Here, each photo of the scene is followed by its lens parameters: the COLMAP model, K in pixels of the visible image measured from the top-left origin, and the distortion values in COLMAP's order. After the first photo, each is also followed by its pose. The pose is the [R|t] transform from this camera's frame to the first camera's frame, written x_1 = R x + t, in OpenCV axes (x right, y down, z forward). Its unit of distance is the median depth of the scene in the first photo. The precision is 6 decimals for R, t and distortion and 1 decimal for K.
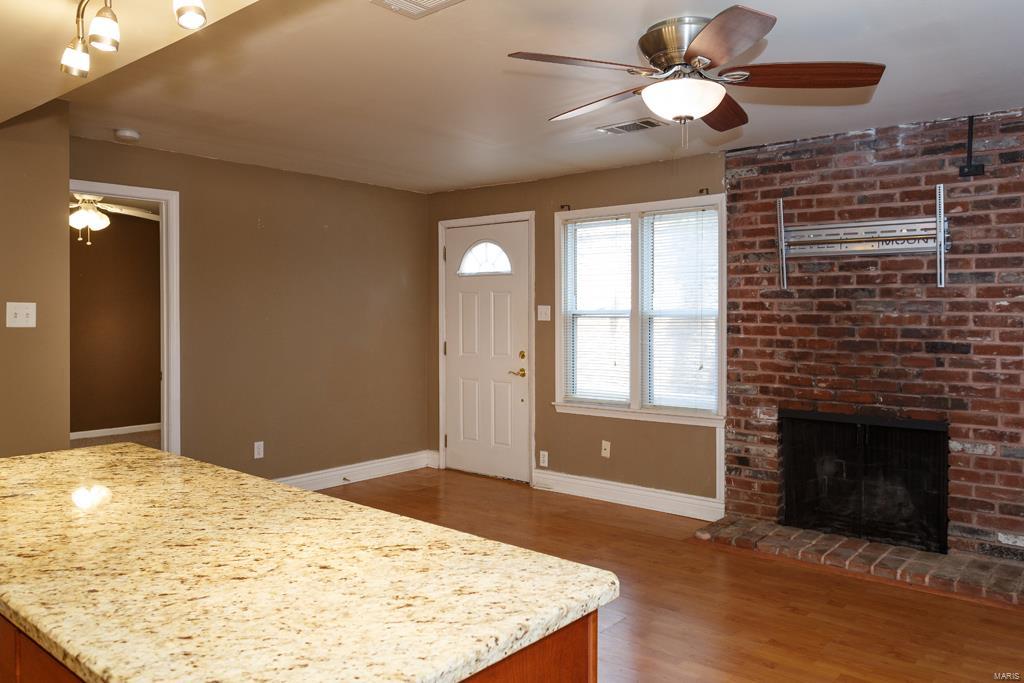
lens RADIAL K [[764.9, 0, 515.0], [0, 764.9, 318.1], [0, 0, 1]] dist [0.006531, 0.001203]
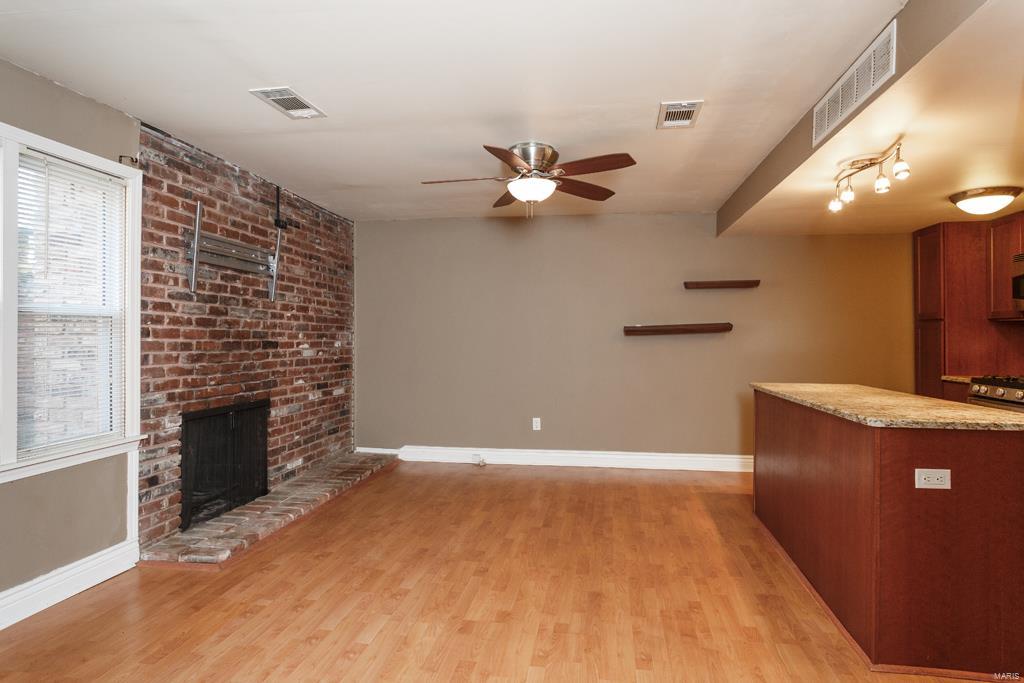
lens RADIAL K [[591.5, 0, 526.8], [0, 591.5, 336.7], [0, 0, 1]] dist [0.005095, 0.000132]
pose [[-0.539806, 0.001091, 0.841789, -0.562099], [0.002992, 0.999995, 0.000622, 0.022779], [-0.841784, 0.002855, -0.539807, 1.104972]]
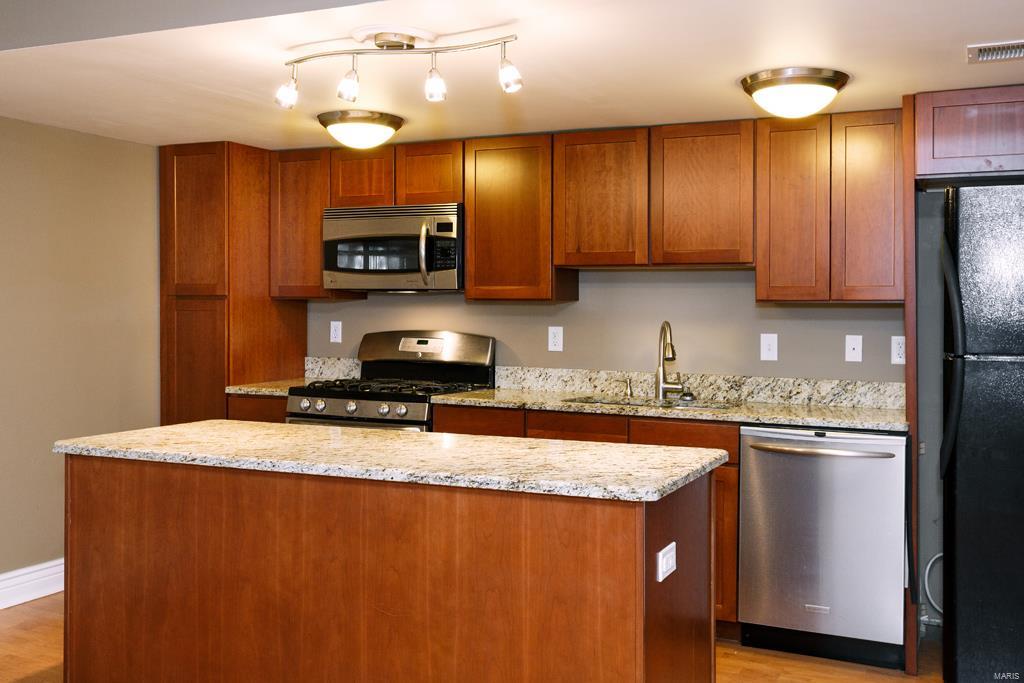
lens RADIAL K [[960.3, 0, 565.8], [0, 960.3, 306.7], [0, 0, 1]] dist [0.007949, 0.000000]
pose [[-0.952947, -0.003896, -0.303112, -0.095802], [-0.006446, 0.999952, 0.007412, -0.005722], [0.303068, 0.009017, -0.952926, 1.050240]]
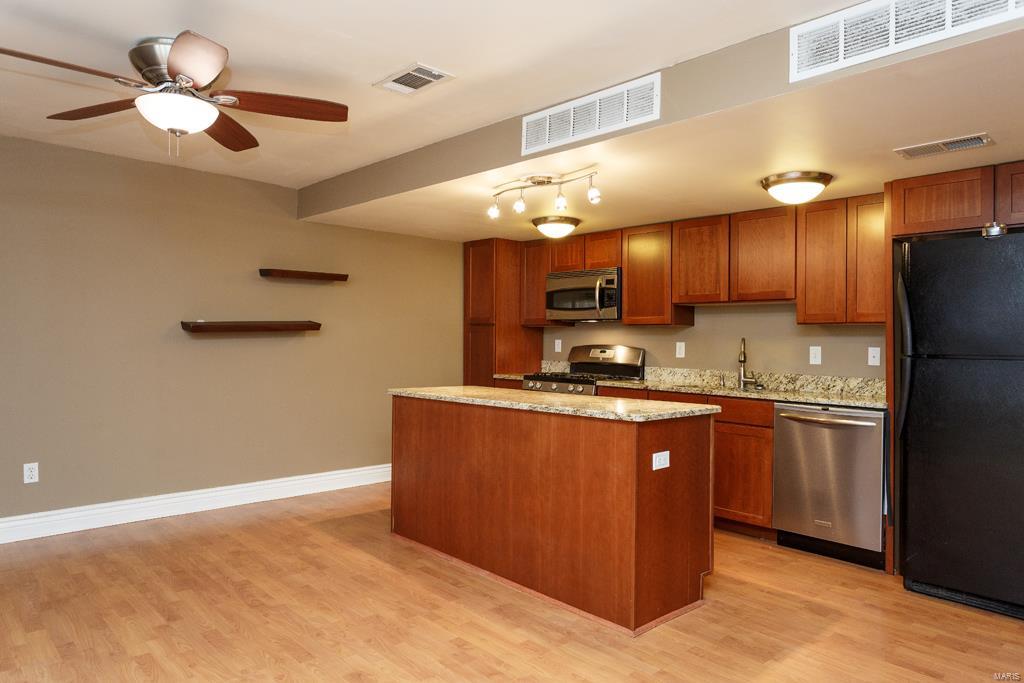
lens RADIAL K [[661.7, 0, 522.6], [0, 661.7, 338.6], [0, 0, 1]] dist [-0.008224, 0.011030]
pose [[-0.996096, -0.012008, 0.087457, -0.236973], [-0.011906, 0.999928, 0.001682, 0.020257], [-0.087471, 0.000634, -0.996167, 1.232656]]
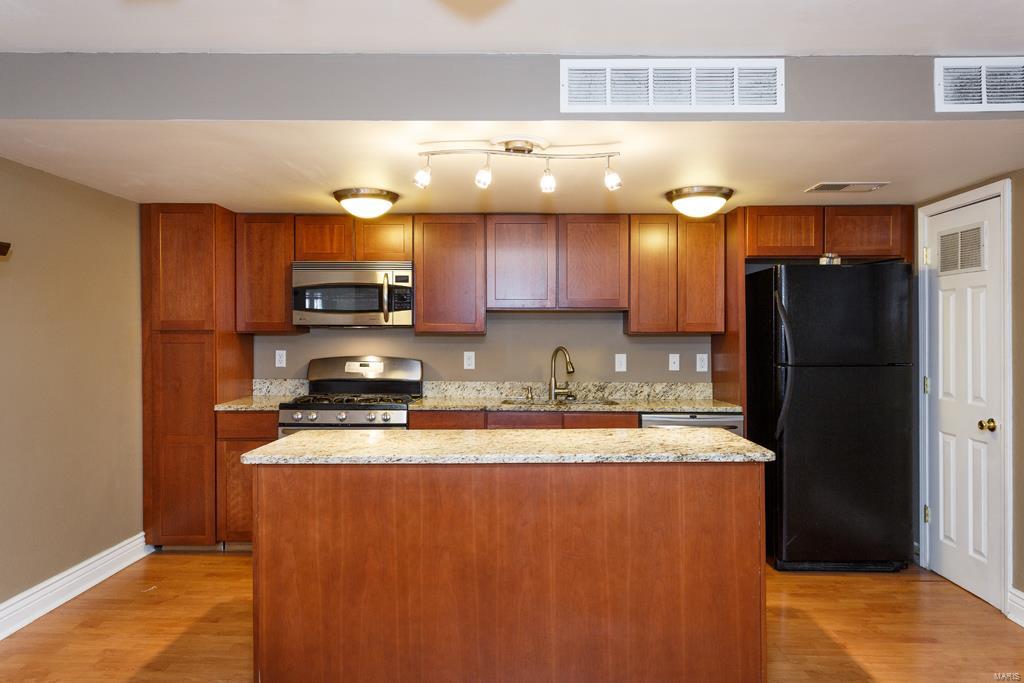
lens RADIAL K [[680.4, 0, 506.3], [0, 680.4, 334.6], [0, 0, 1]] dist [-0.004574, 0.003170]
pose [[-0.761989, 0.001003, -0.647590, 0.246532], [-0.001977, 0.999991, 0.003874, -0.006501], [0.647587, 0.004232, -0.761979, 0.867811]]
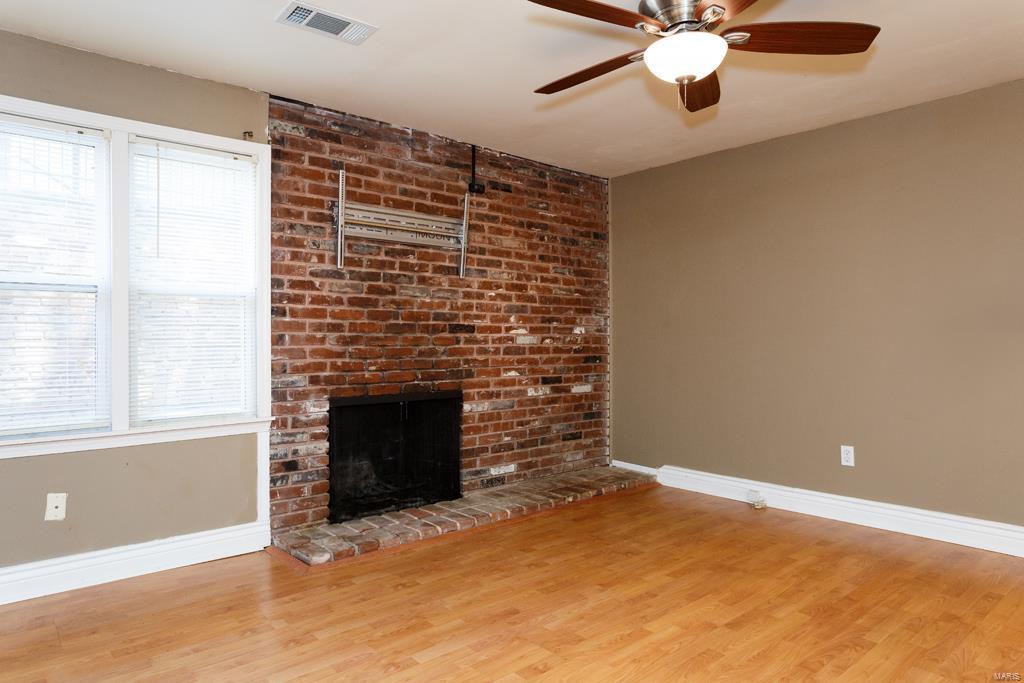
lens RADIAL K [[661.7, 0, 521.0], [0, 661.7, 339.2], [0, 0, 1]] dist [-0.008224, 0.011030]
pose [[0.138487, -0.001513, 0.990363, -0.435168], [0.008022, 0.999968, 0.000406, 0.052001], [-0.990332, 0.007888, 0.138495, 0.706002]]
